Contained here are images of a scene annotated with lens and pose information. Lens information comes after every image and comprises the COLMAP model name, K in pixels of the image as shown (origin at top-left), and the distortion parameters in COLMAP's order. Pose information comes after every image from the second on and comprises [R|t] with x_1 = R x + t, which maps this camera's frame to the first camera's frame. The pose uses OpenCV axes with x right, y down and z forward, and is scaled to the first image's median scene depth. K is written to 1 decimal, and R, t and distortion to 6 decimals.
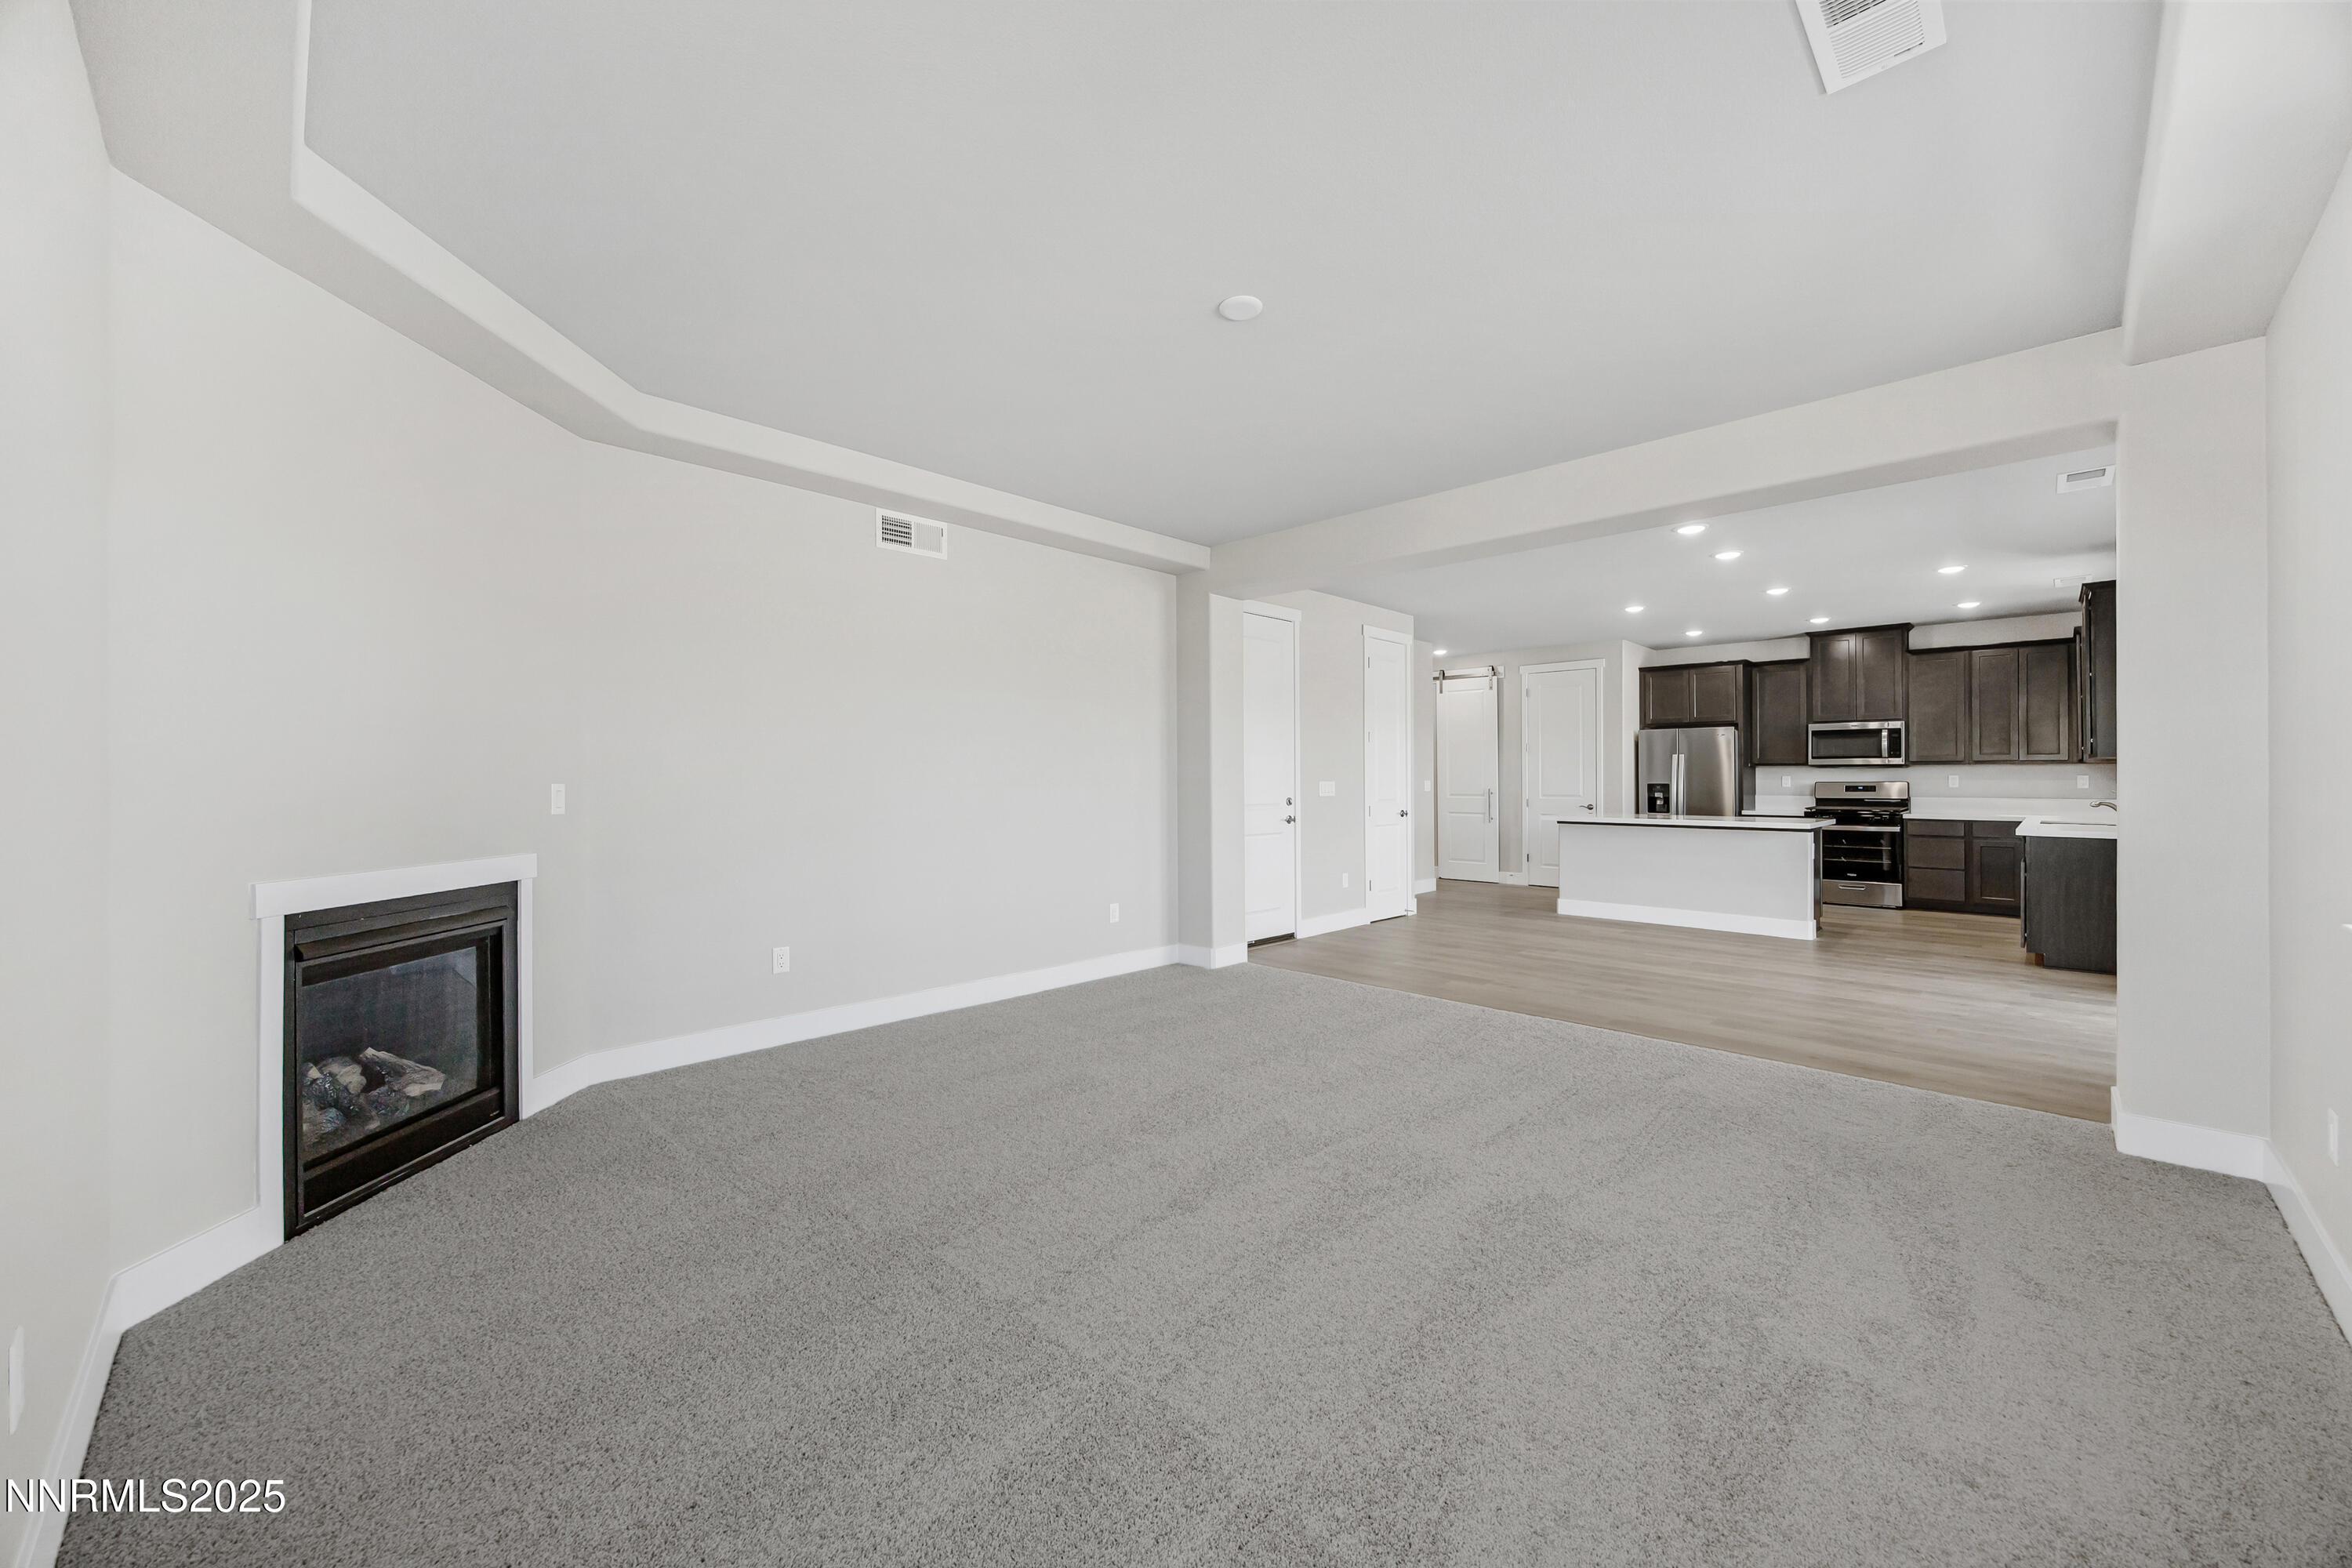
lens RADIAL K [[896.9, 0, 1182.8], [0, 896.9, 782.7], [0, 0, 1]] dist [-0.000226, 0.000057]
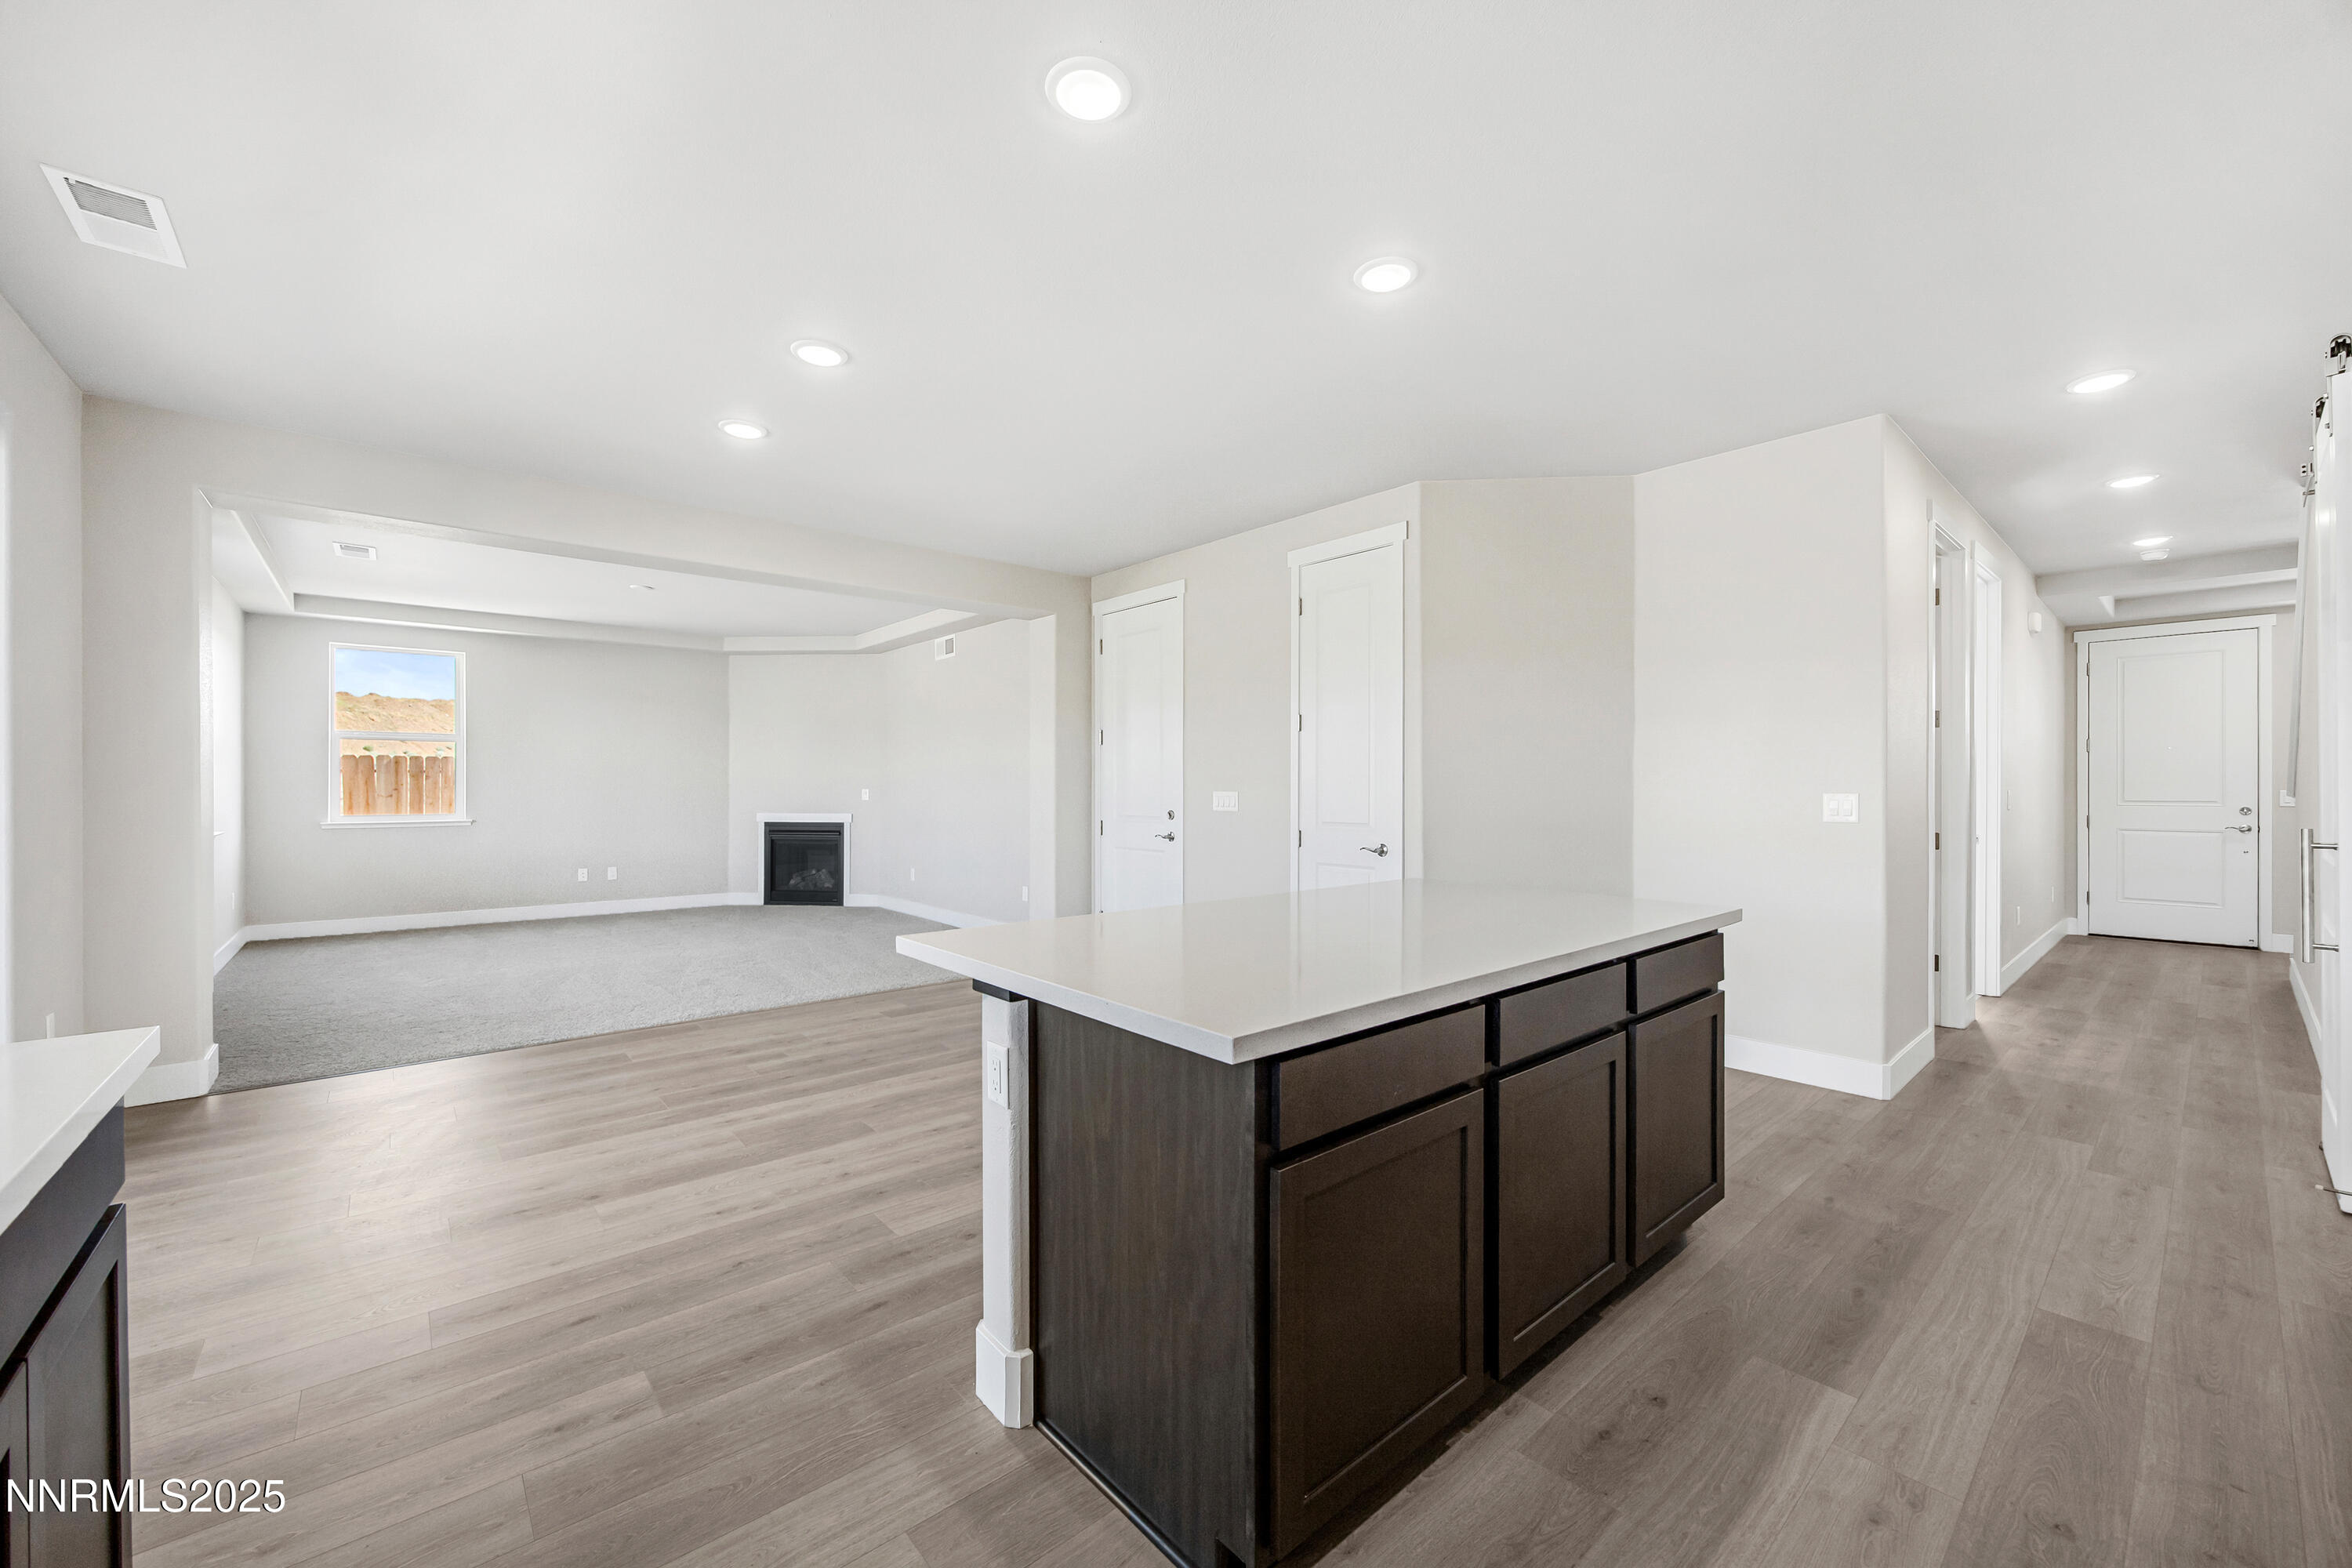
lens RADIAL K [[896.9, 0, 1182.8], [0, 896.9, 782.7], [0, 0, 1]] dist [-0.000226, 0.000057]
pose [[-0.087240, 0.000915, -0.996187, 1.044986], [0.000222, 1.000000, 0.000899, -0.010971], [0.996187, -0.000143, -0.087241, 1.195480]]
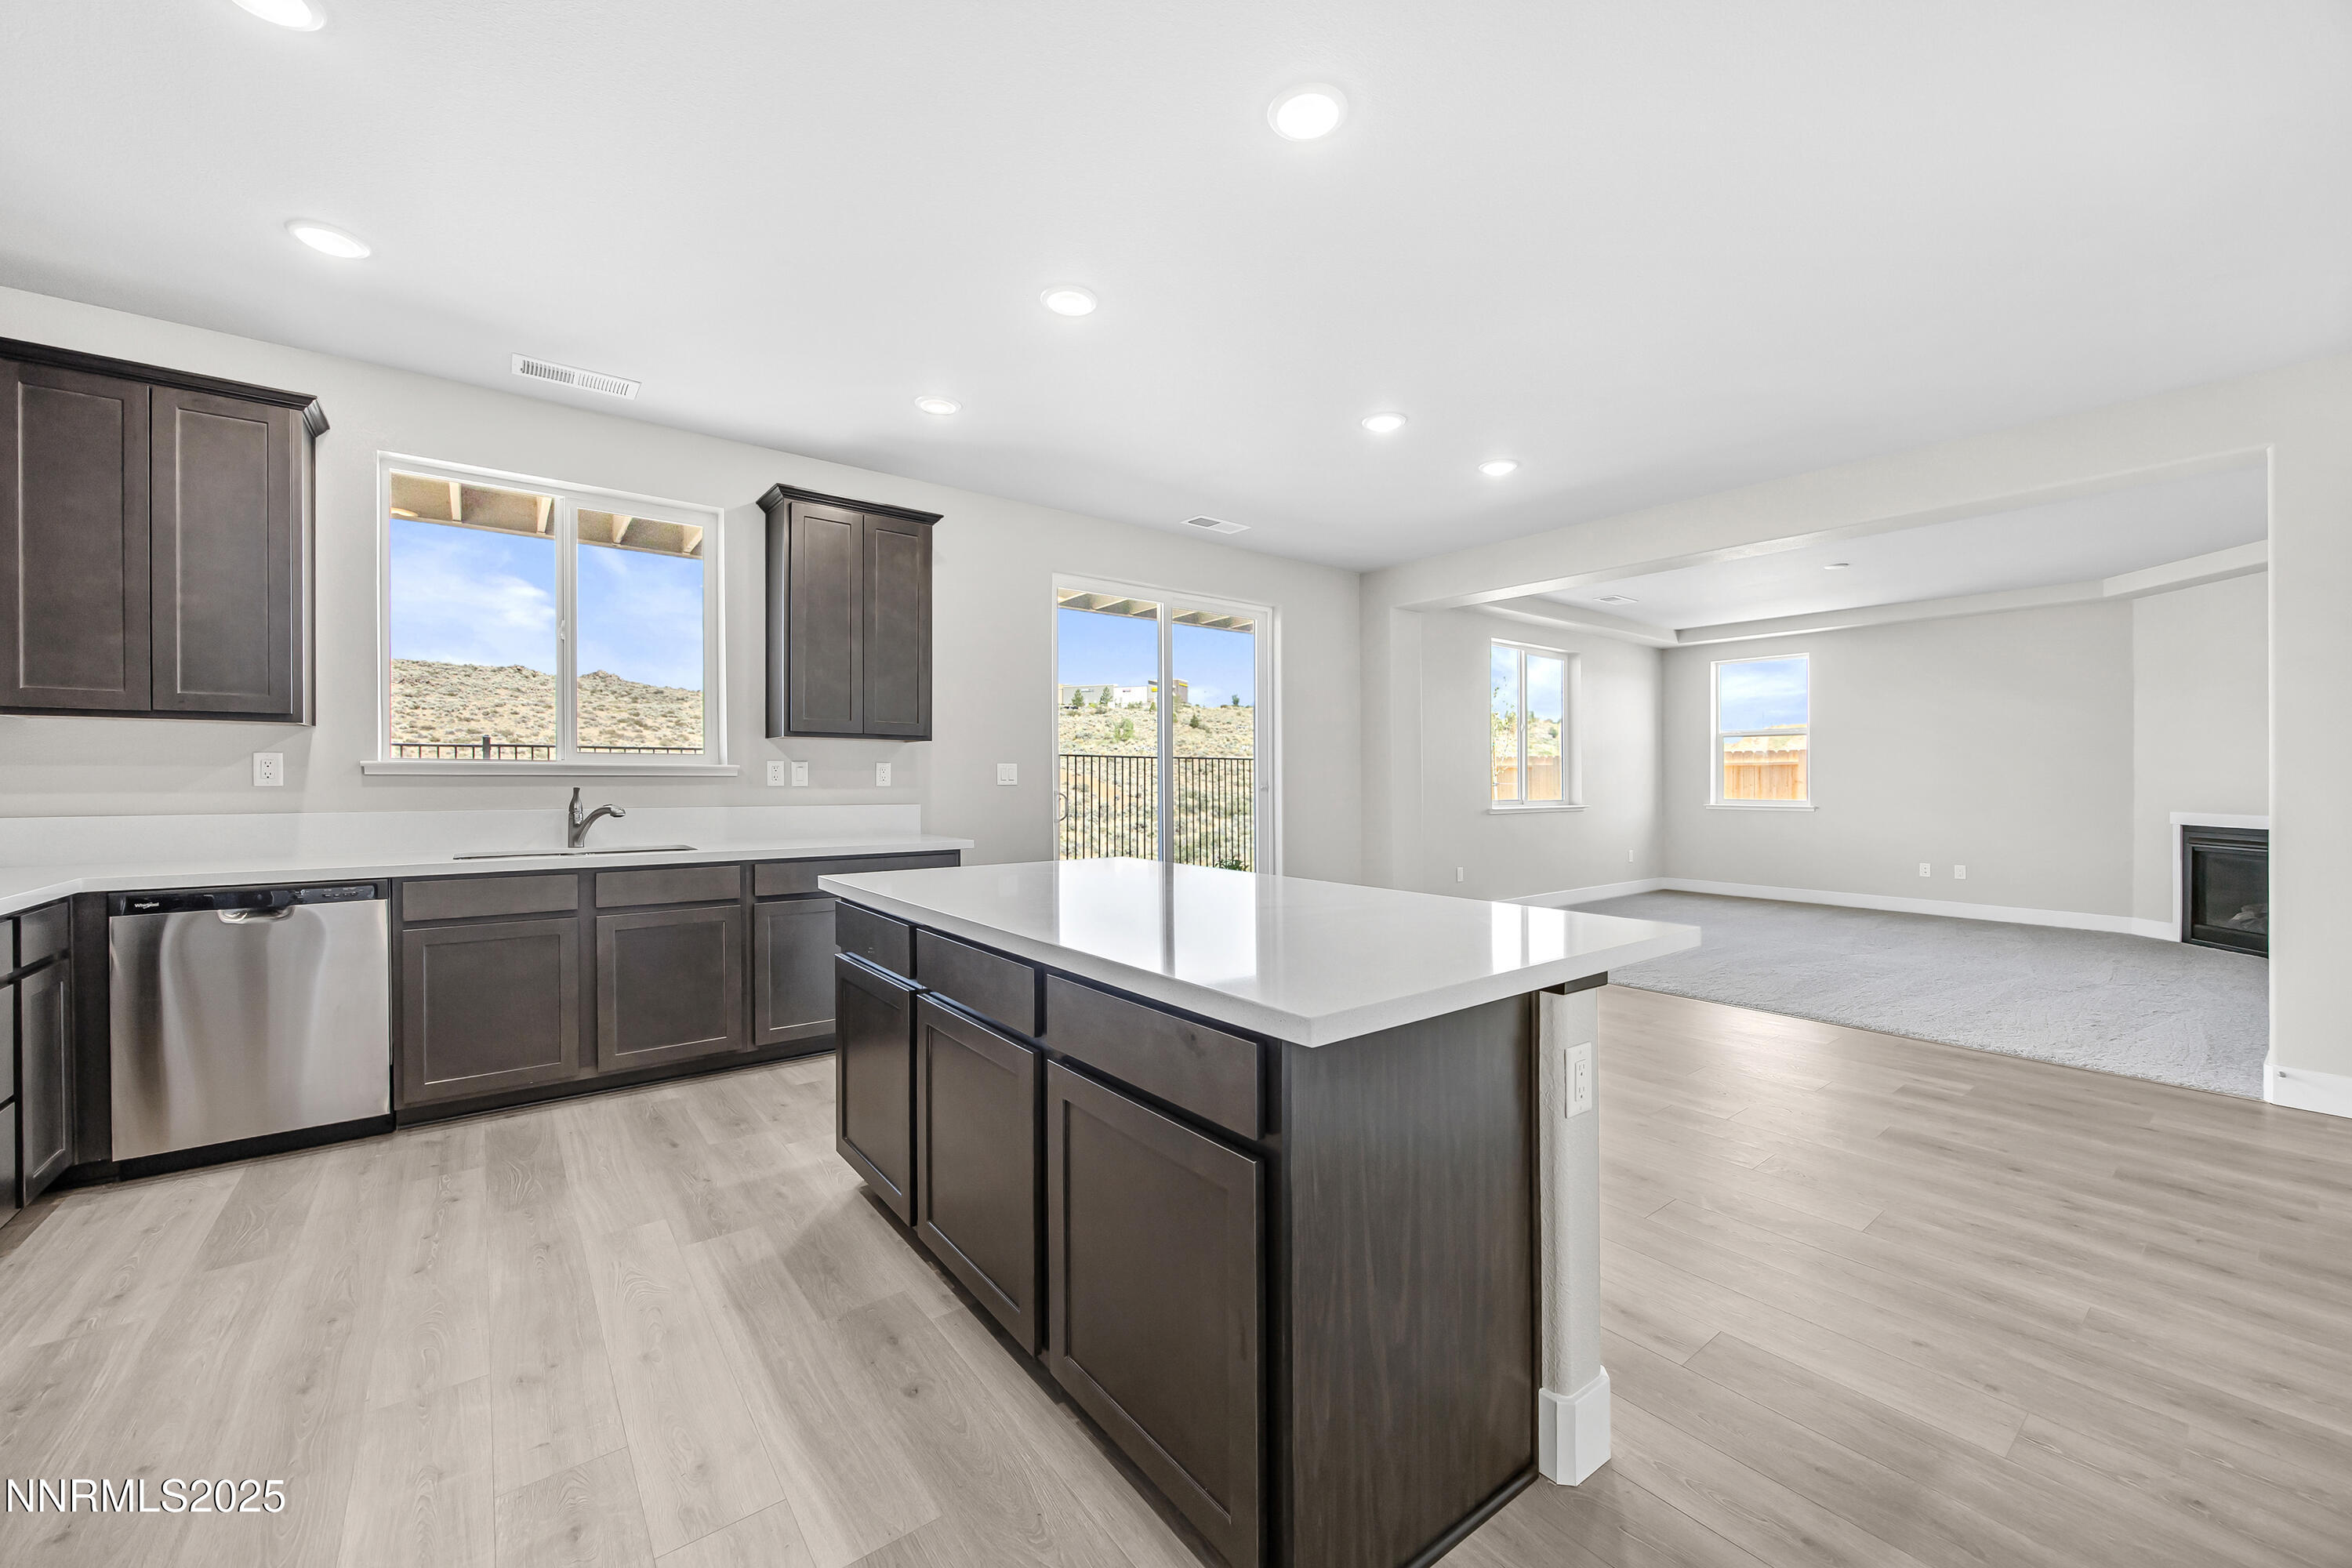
lens RADIAL K [[896.9, 0, 1182.8], [0, 896.9, 782.7], [0, 0, 1]] dist [-0.000226, 0.000057]
pose [[-0.991306, 0.003315, 0.131537, 0.643638], [0.003620, 0.999991, 0.002081, -0.000388], [-0.131529, 0.002539, -0.991309, 1.568007]]
